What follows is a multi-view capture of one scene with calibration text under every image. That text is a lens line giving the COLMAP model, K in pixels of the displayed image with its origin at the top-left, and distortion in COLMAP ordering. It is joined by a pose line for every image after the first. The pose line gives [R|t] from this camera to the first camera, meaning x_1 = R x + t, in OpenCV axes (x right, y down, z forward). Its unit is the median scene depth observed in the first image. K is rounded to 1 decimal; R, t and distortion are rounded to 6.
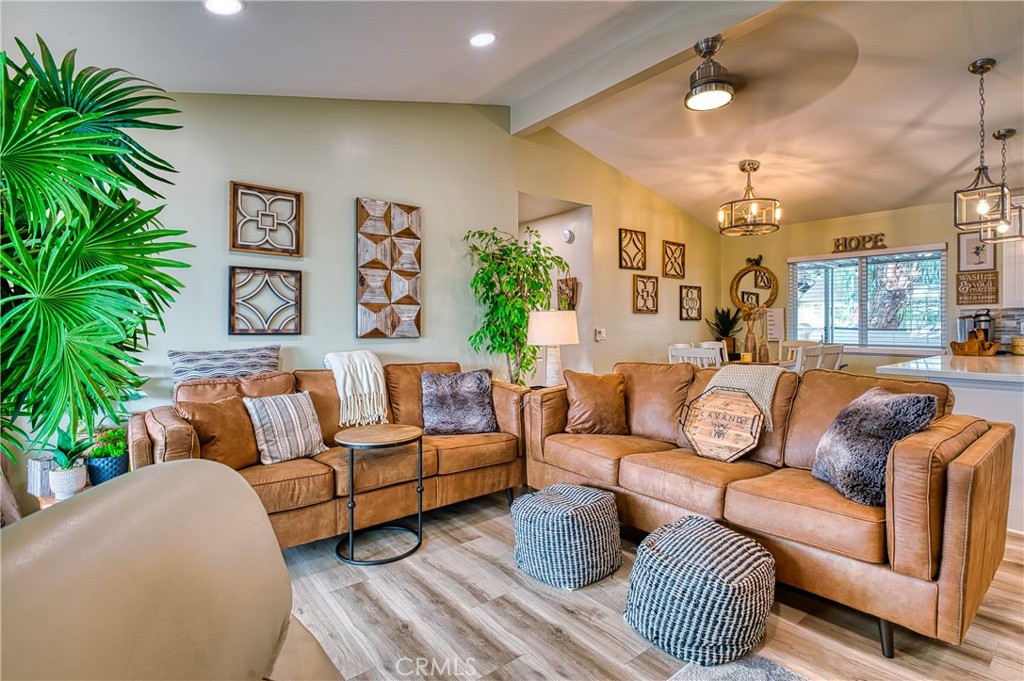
lens RADIAL K [[497.5, 0, 514.5], [0, 497.5, 331.9], [0, 0, 1]] dist [-0.009919, -0.007356]
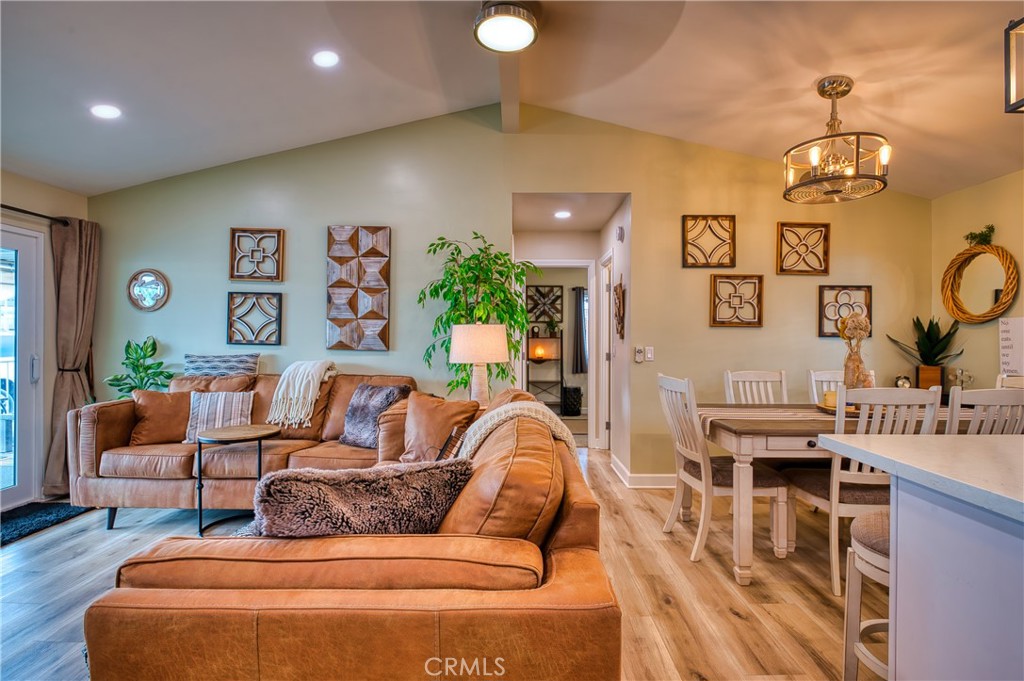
lens RADIAL K [[497.5, 0, 520.5], [0, 497.5, 337.4], [0, 0, 1]] dist [-0.009919, -0.007356]
pose [[0.784279, 0.010526, -0.620319, 0.580588], [-0.021438, 0.999719, -0.010139, -0.010231], [0.620038, 0.021250, 0.784284, 0.302731]]
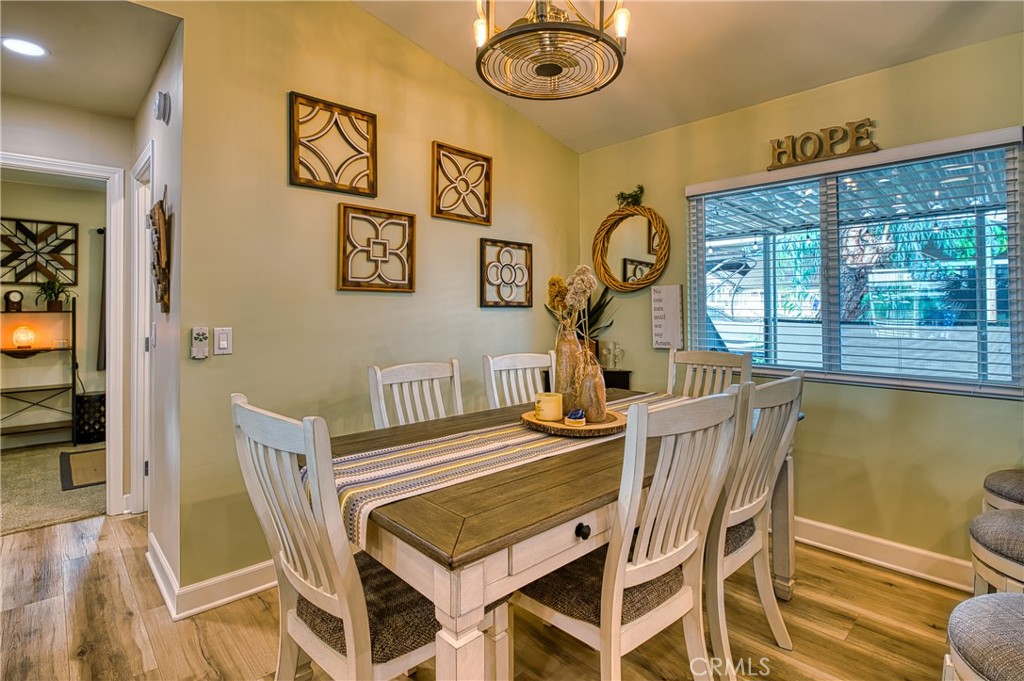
lens RADIAL K [[497.5, 0, 518.3], [0, 497.5, 305.5], [0, 0, 1]] dist [-0.009919, -0.007356]
pose [[0.996237, 0.005065, 0.086521, 0.440664], [-0.002629, 0.999598, -0.028244, -0.015216], [-0.086629, 0.027910, 0.995850, 0.667670]]
